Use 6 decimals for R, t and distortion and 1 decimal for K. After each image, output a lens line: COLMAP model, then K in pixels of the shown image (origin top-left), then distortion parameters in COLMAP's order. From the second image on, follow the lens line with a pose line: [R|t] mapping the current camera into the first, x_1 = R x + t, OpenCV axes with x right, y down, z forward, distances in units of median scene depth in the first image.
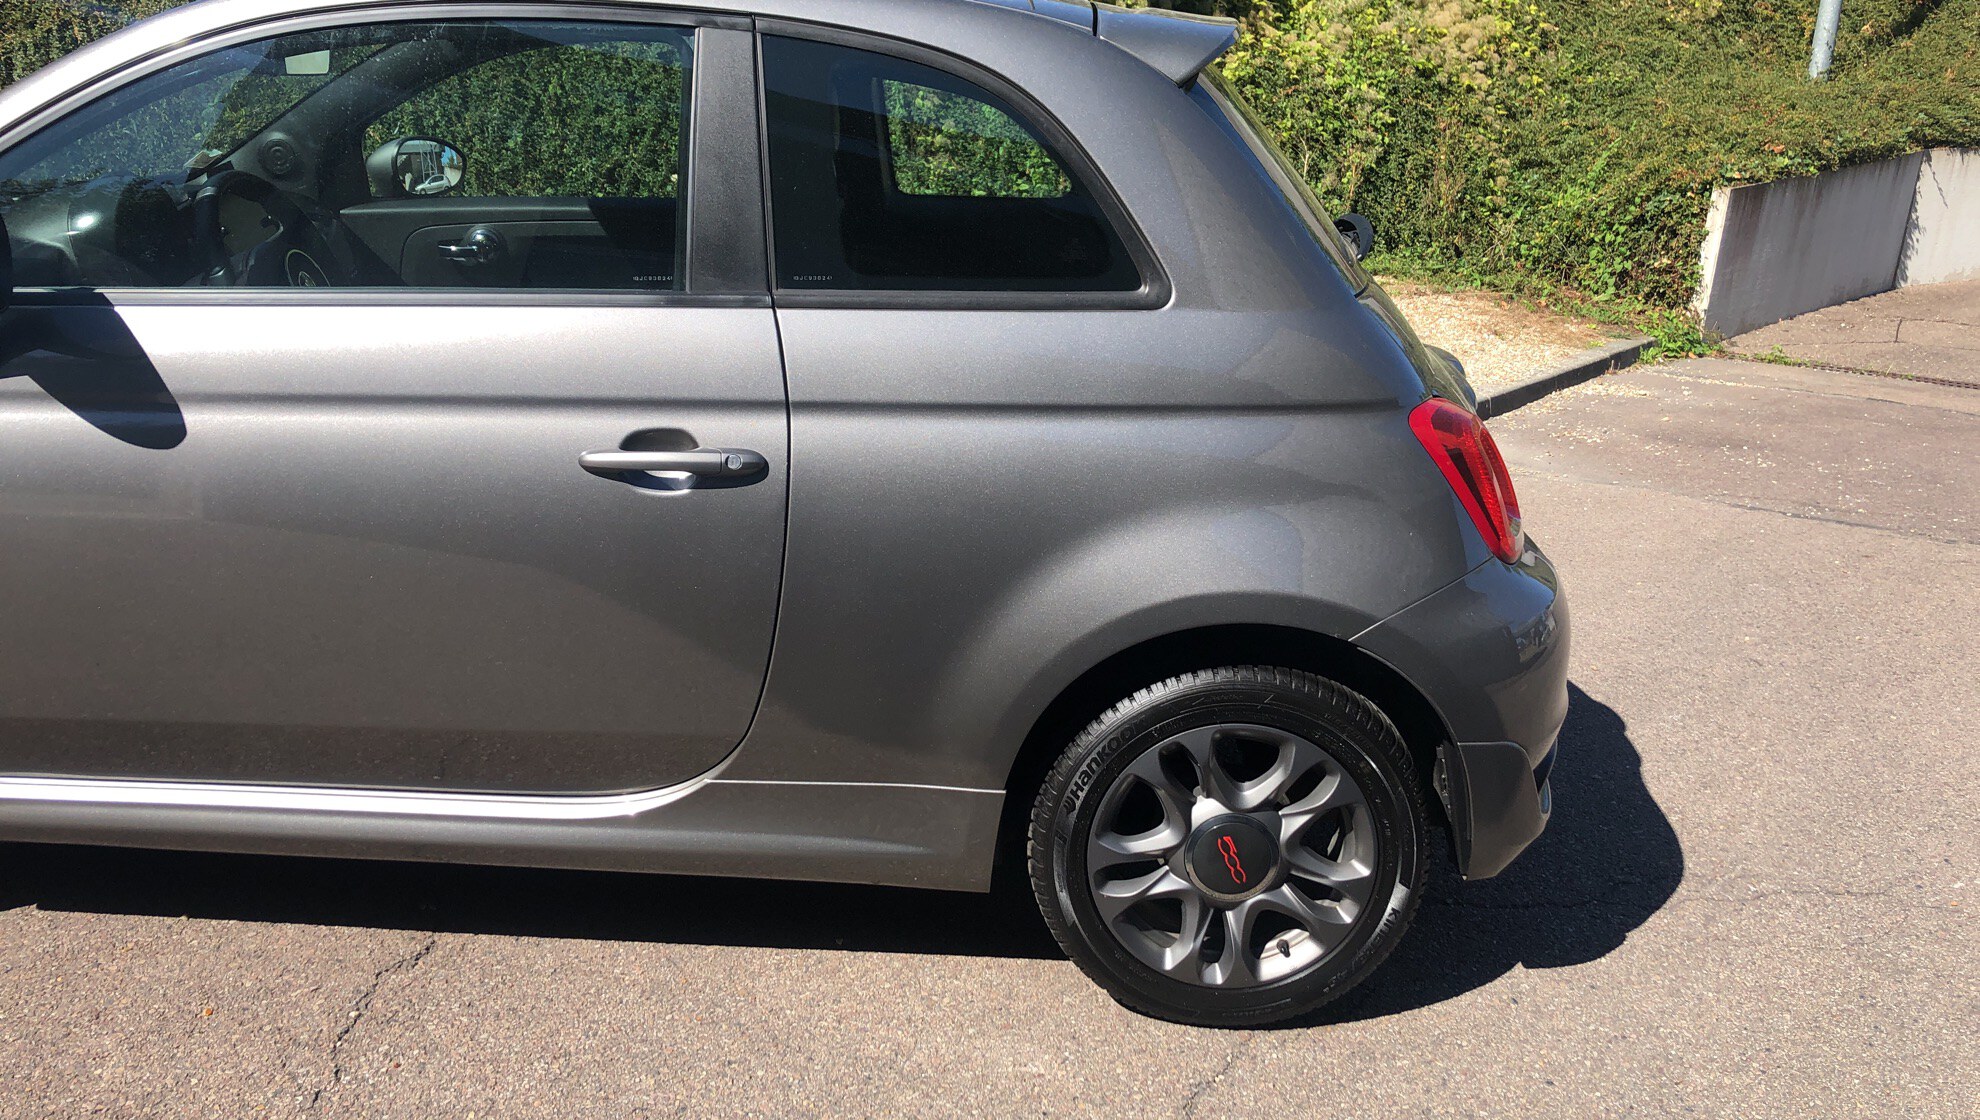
lens RADIAL K [[1664.2, 0, 975.5], [0, 1664.2, 523.6], [0, 0, 1]] dist [0.023924, -0.006938]
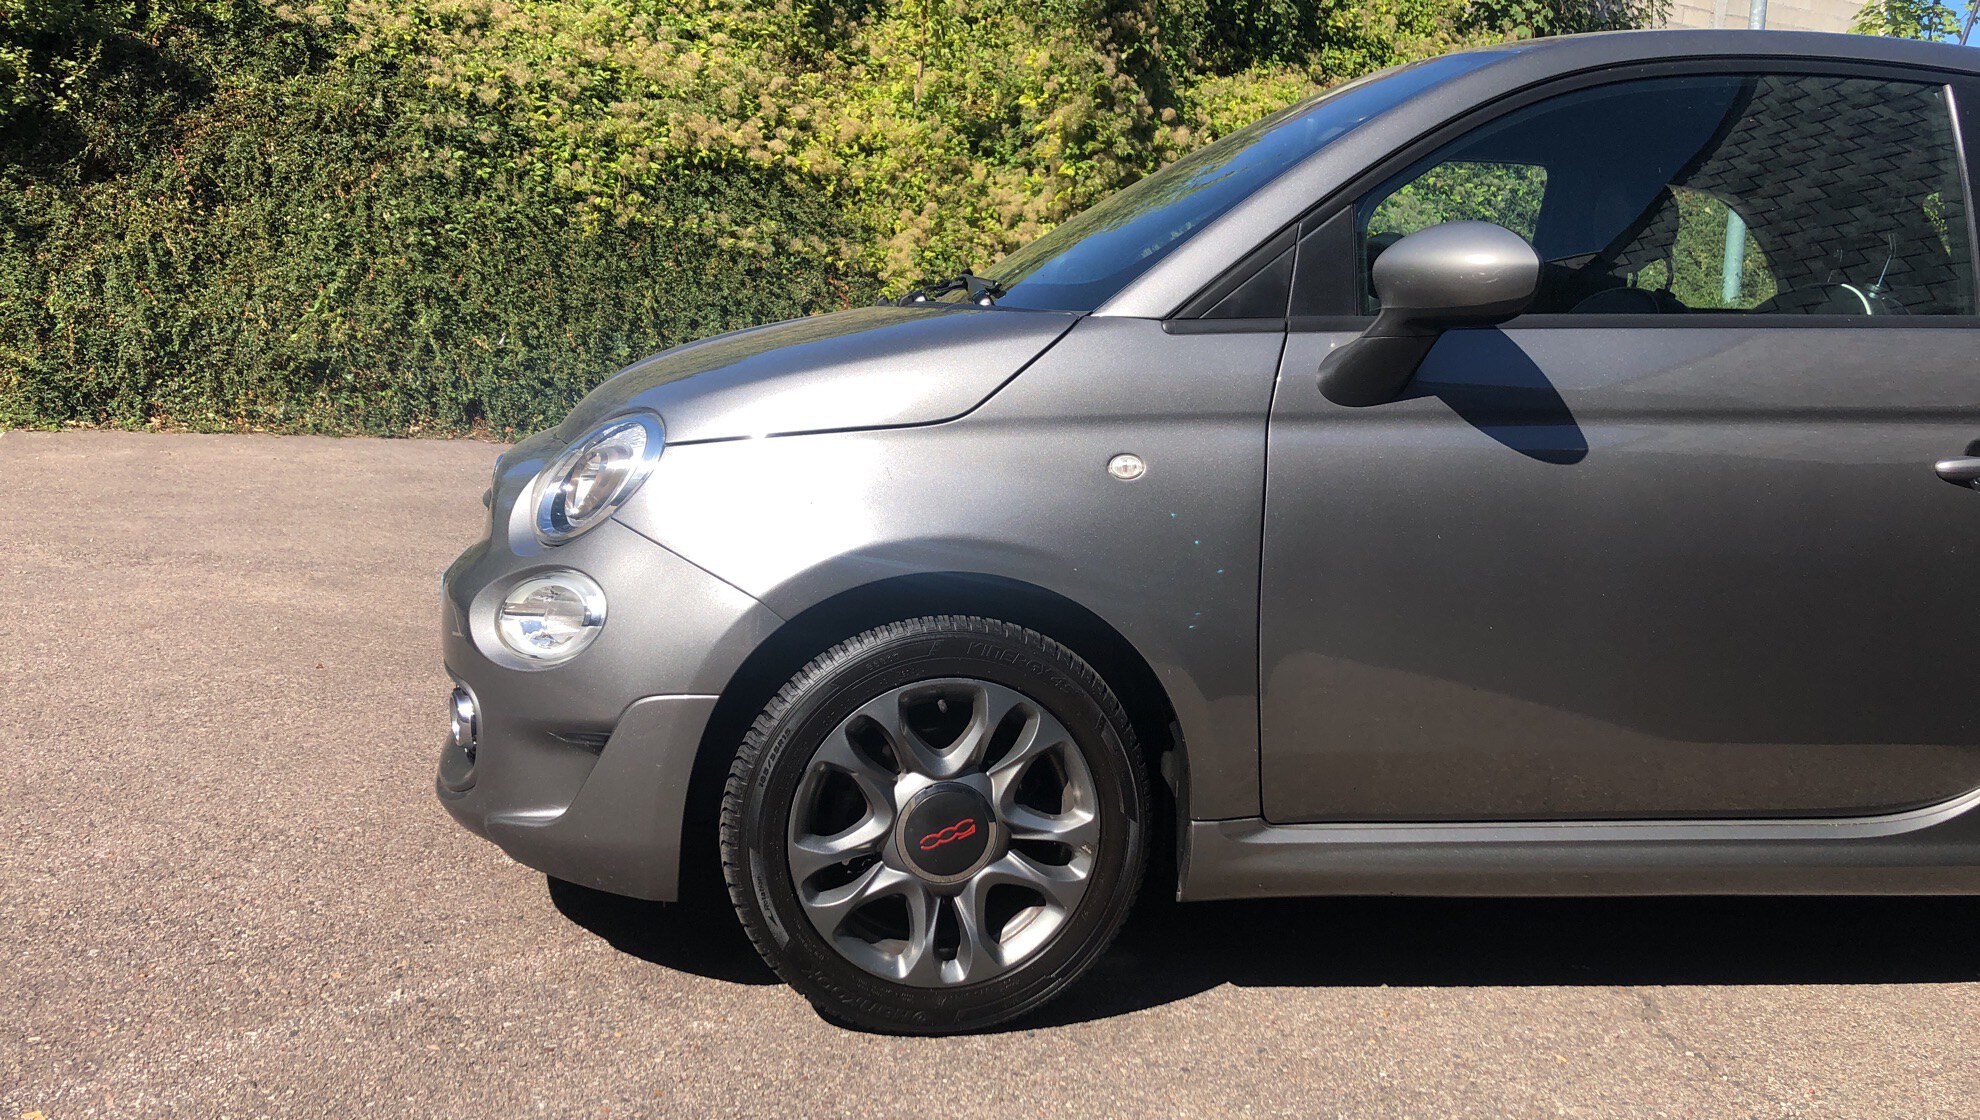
lens RADIAL K [[1664.2, 0, 994.5], [0, 1664.2, 512.5], [0, 0, 1]] dist [0.023924, -0.006938]
pose [[0.986185, -0.021031, 0.164304, -0.216598], [0.046749, 0.986922, -0.154271, 0.027019], [-0.158911, 0.159821, 0.974271, 0.015871]]
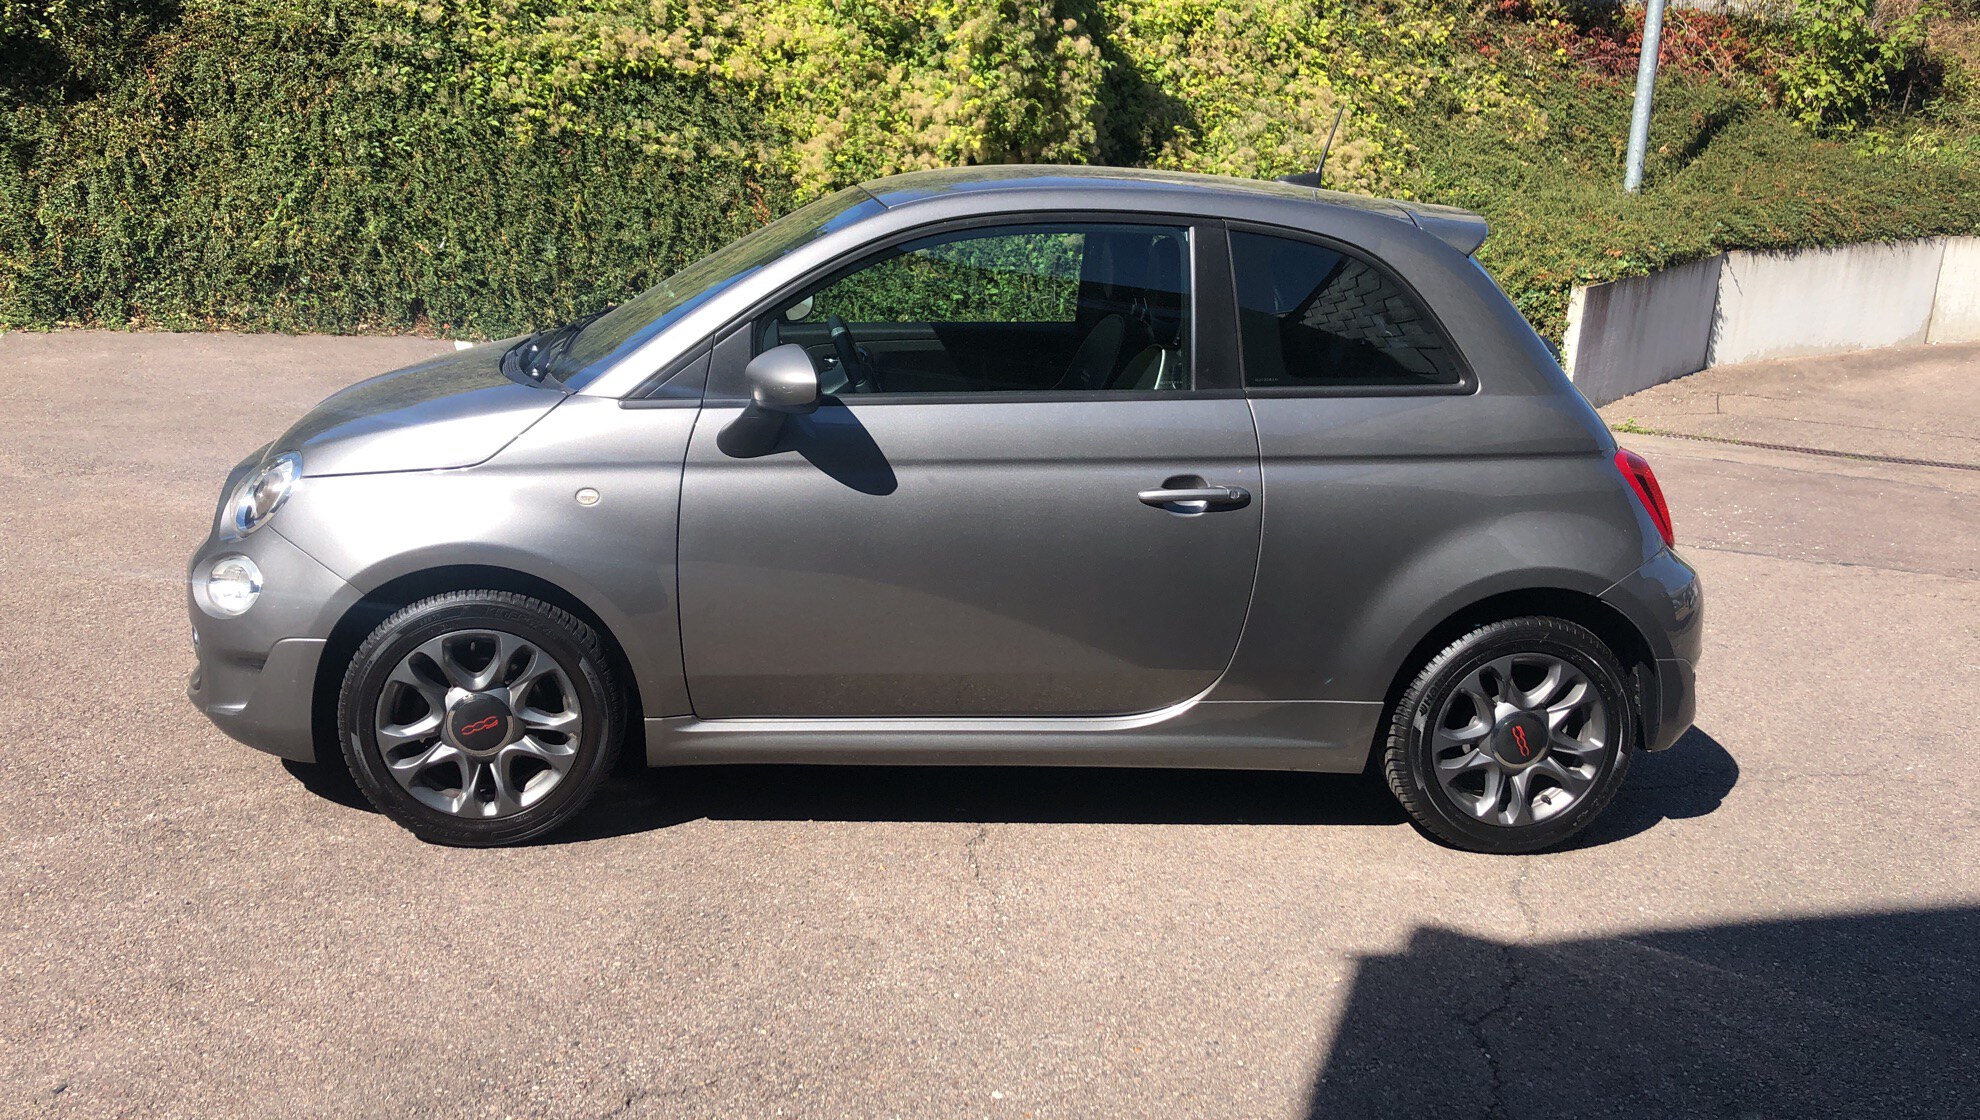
lens RADIAL K [[1664.2, 0, 991.7], [0, 1664.2, 522.2], [0, 0, 1]] dist [0.023924, -0.006938]
pose [[0.991608, -0.025909, 0.126655, -0.126900], [0.032535, 0.998192, -0.050532, 0.013729], [-0.125117, 0.054229, 0.990659, -0.121618]]
